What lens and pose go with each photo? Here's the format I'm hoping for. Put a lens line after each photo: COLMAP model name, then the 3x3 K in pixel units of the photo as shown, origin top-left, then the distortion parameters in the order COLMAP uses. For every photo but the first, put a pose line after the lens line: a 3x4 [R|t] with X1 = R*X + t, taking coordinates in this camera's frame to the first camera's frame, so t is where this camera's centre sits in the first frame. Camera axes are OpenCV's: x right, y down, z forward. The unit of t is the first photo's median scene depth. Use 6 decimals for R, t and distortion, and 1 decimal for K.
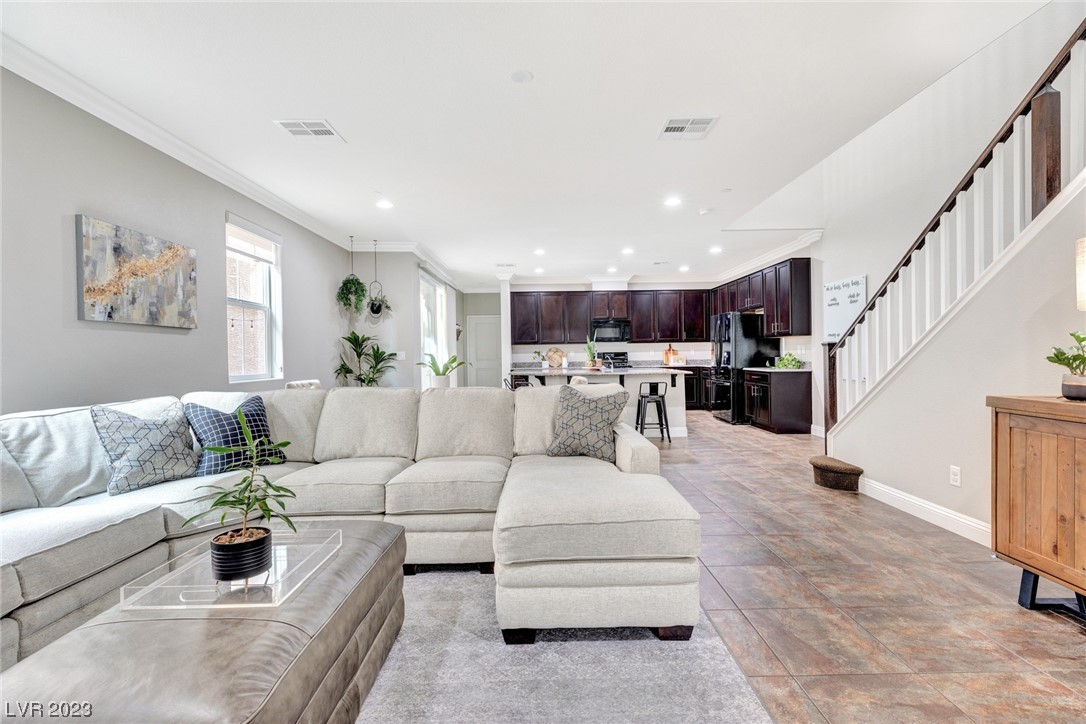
lens RADIAL K [[486.6, 0, 545.1], [0, 486.6, 357.8], [0, 0, 1]] dist [0.001939, -0.001405]
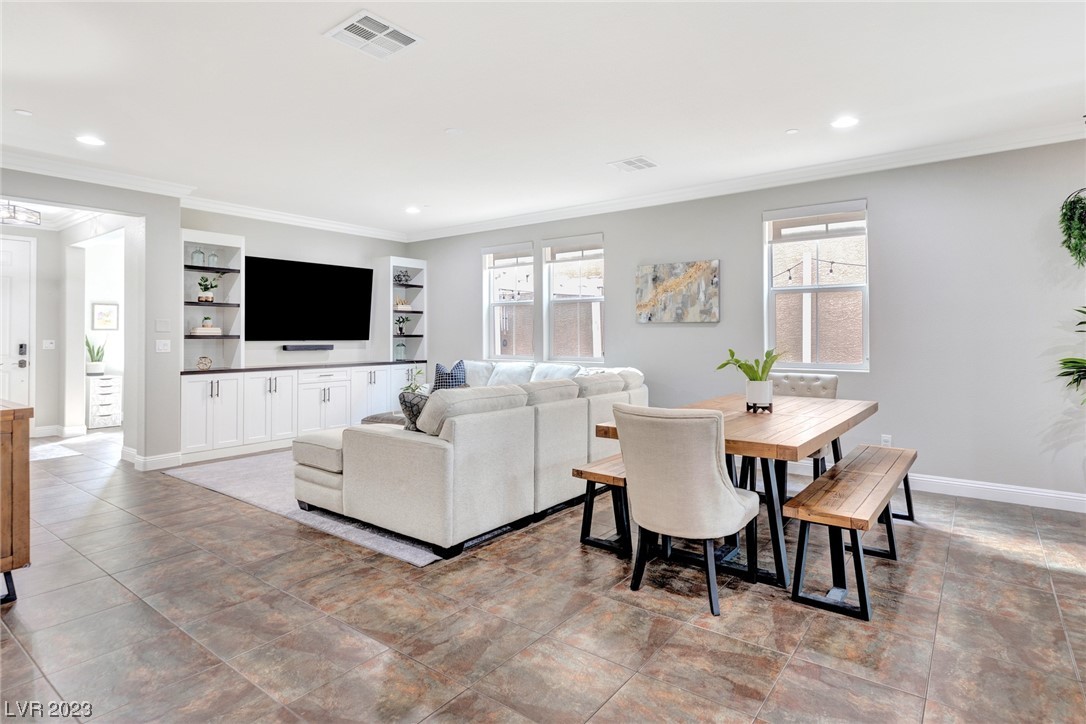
lens RADIAL K [[568.4, 0, 557.5], [0, 568.4, 329.7], [0, 0, 1]] dist [0.003789, -0.002844]
pose [[-0.602778, 0.009194, -0.797856, 0.408747], [0.008106, 0.999953, 0.005400, -0.028652], [0.797868, -0.003212, -0.602824, 0.886009]]
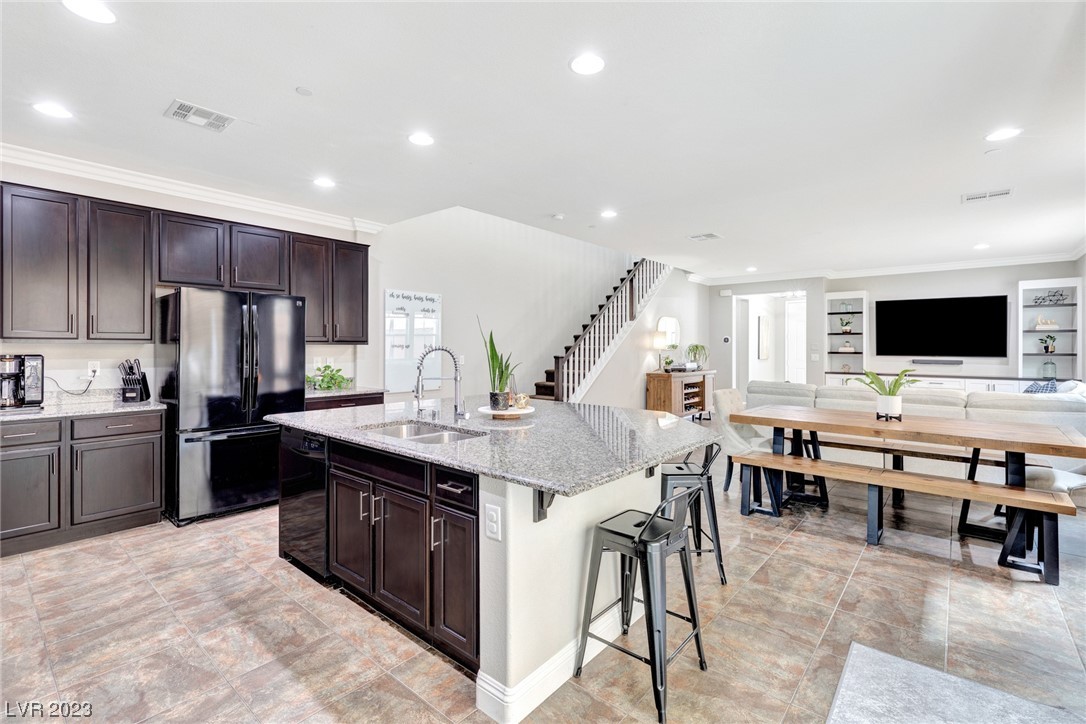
lens RADIAL K [[486.6, 0, 551.7], [0, 486.6, 354.3], [0, 0, 1]] dist [0.001939, -0.001405]
pose [[-0.763477, 0.001873, 0.645832, -0.222567], [0.011065, 0.999887, 0.010180, -0.034988], [-0.645740, 0.014918, -0.763411, 1.422982]]
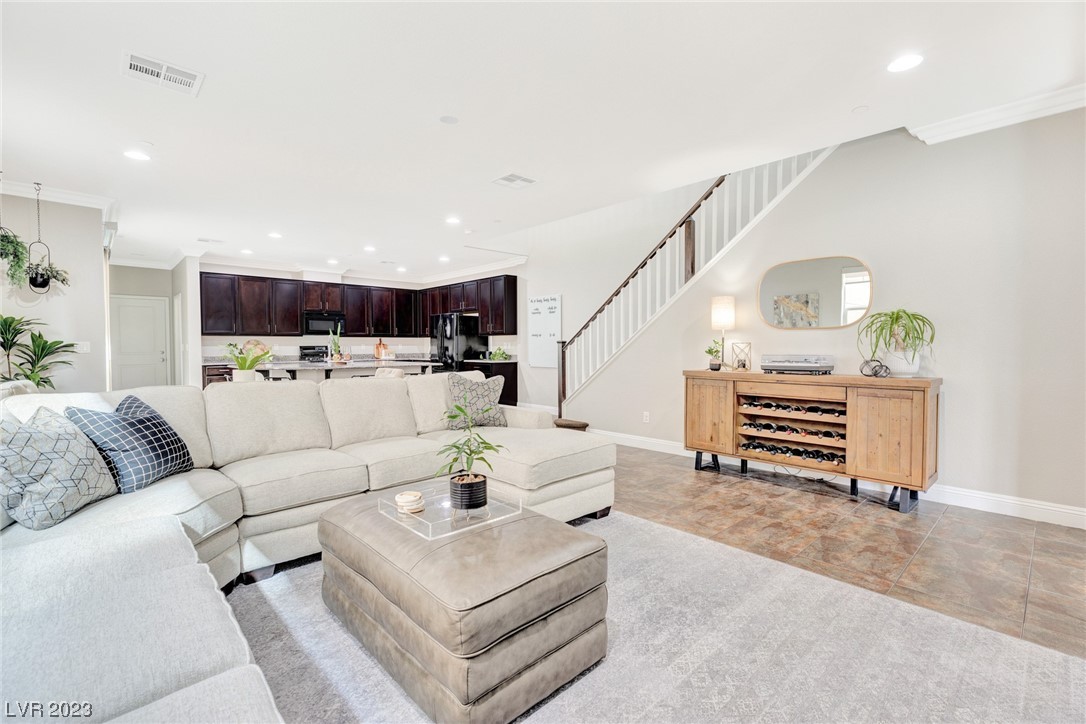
lens RADIAL K [[486.6, 0, 553.0], [0, 486.6, 360.4], [0, 0, 1]] dist [0.001939, -0.001405]
pose [[0.728704, -0.008284, 0.684779, -0.291304], [-0.002788, 0.999883, 0.015063, 0.002823], [-0.684823, -0.012886, 0.728595, -0.030960]]
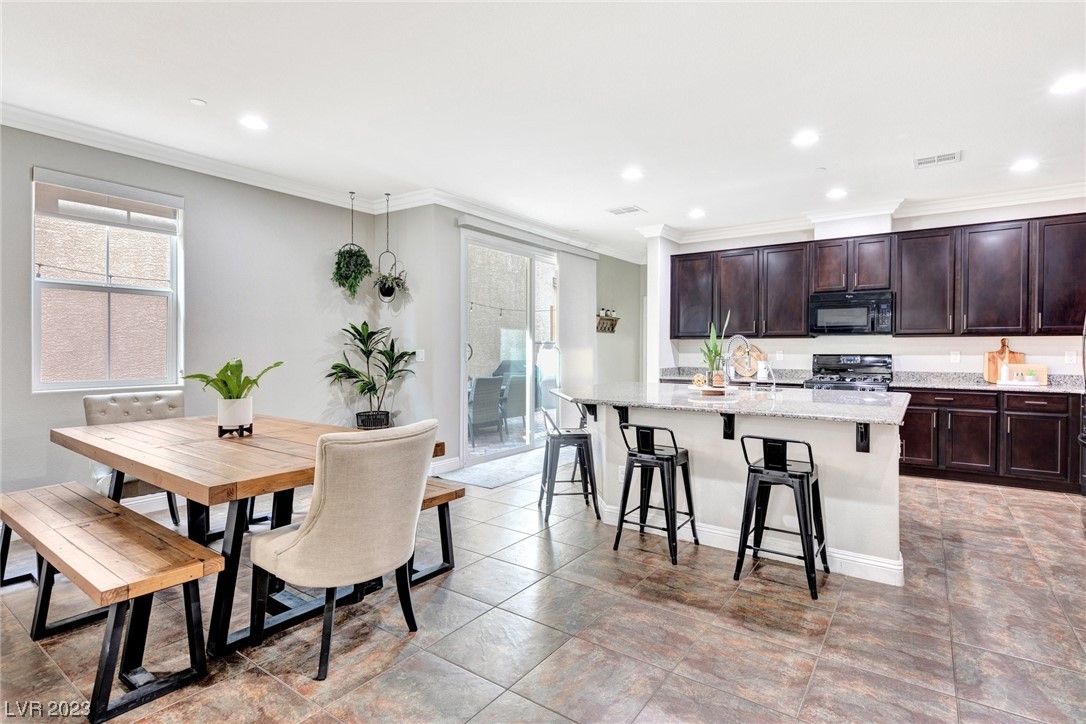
lens RADIAL K [[568.4, 0, 515.7], [0, 568.4, 357.2], [0, 0, 1]] dist [0.003789, -0.002844]
pose [[0.812449, 0.024131, -0.582533, 0.296718], [-0.017163, 0.999700, 0.017474, -0.019091], [0.582780, -0.004199, 0.812619, 0.433908]]
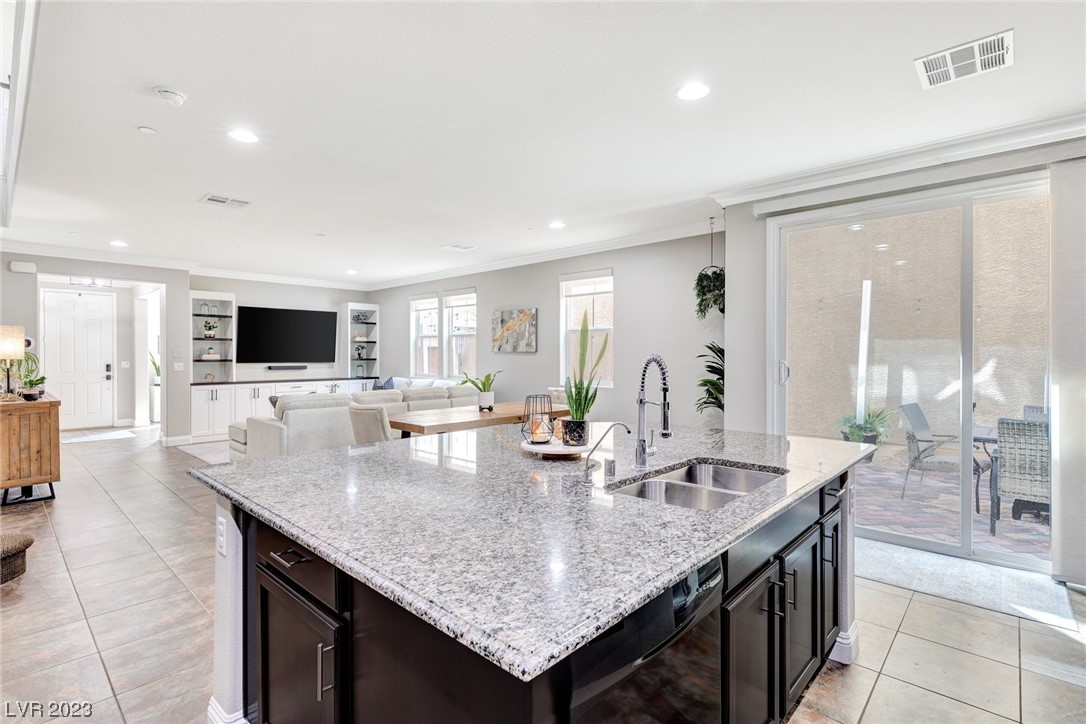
lens RADIAL K [[506.5, 0, 543.0], [0, 506.5, 357.6], [0, 0, 1]] dist [0.000040, -0.000231]
pose [[-0.683015, 0.019285, -0.730150, 0.365898], [0.006978, 0.999778, 0.019880, -0.042841], [0.730371, 0.008484, -0.682998, 1.313490]]
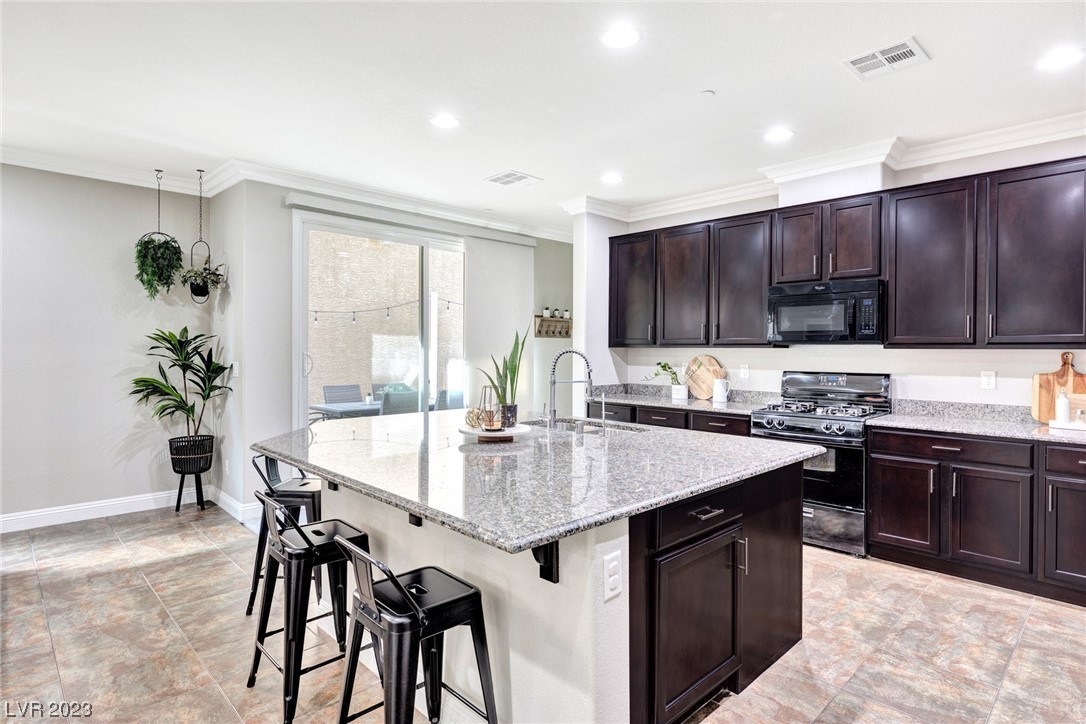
lens RADIAL K [[573.9, 0, 547.2], [0, 573.9, 353.5], [0, 0, 1]] dist [-0.005107, 0.004098]
pose [[0.691405, 0.026285, -0.721989, 0.440520], [-0.020179, 0.999651, 0.017069, -0.042083], [0.722186, 0.002767, 0.691694, 0.831070]]
